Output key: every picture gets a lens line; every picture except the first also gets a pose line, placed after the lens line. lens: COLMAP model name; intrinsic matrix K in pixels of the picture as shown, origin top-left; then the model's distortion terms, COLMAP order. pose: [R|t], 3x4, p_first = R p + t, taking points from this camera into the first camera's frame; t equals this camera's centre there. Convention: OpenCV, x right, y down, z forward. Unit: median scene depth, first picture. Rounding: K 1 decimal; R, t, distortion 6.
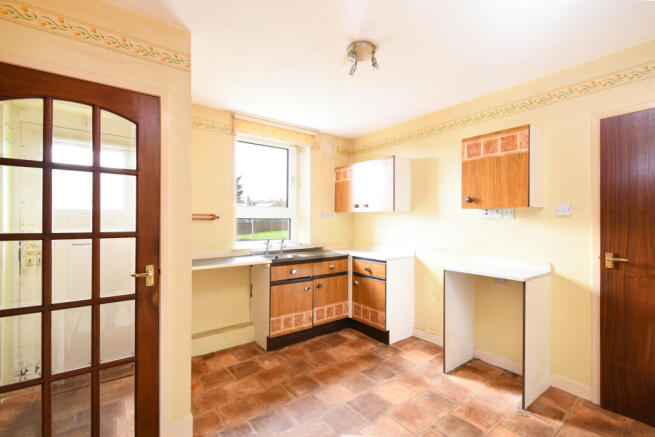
lens RADIAL K [[295.5, 0, 325.1], [0, 295.5, 220.0], [0, 0, 1]] dist [-0.003756, -0.000455]
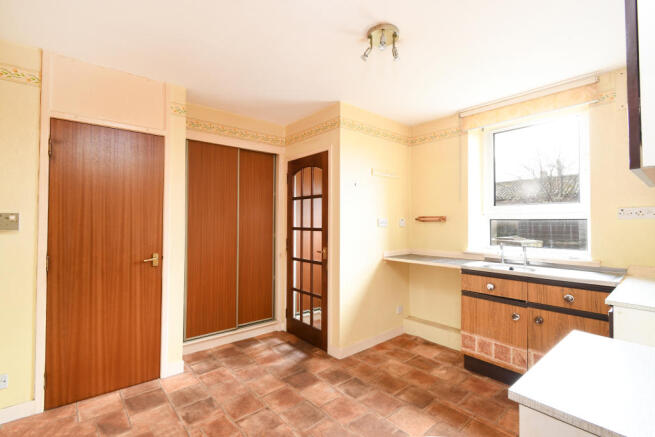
lens RADIAL K [[295.5, 0, 325.8], [0, 295.5, 218.0], [0, 0, 1]] dist [-0.003756, -0.000455]
pose [[0.049779, -0.016596, -0.998622, 0.745298], [0.000796, 0.999862, -0.016576, 0.004134], [0.998760, 0.000030, 0.049785, 0.581587]]
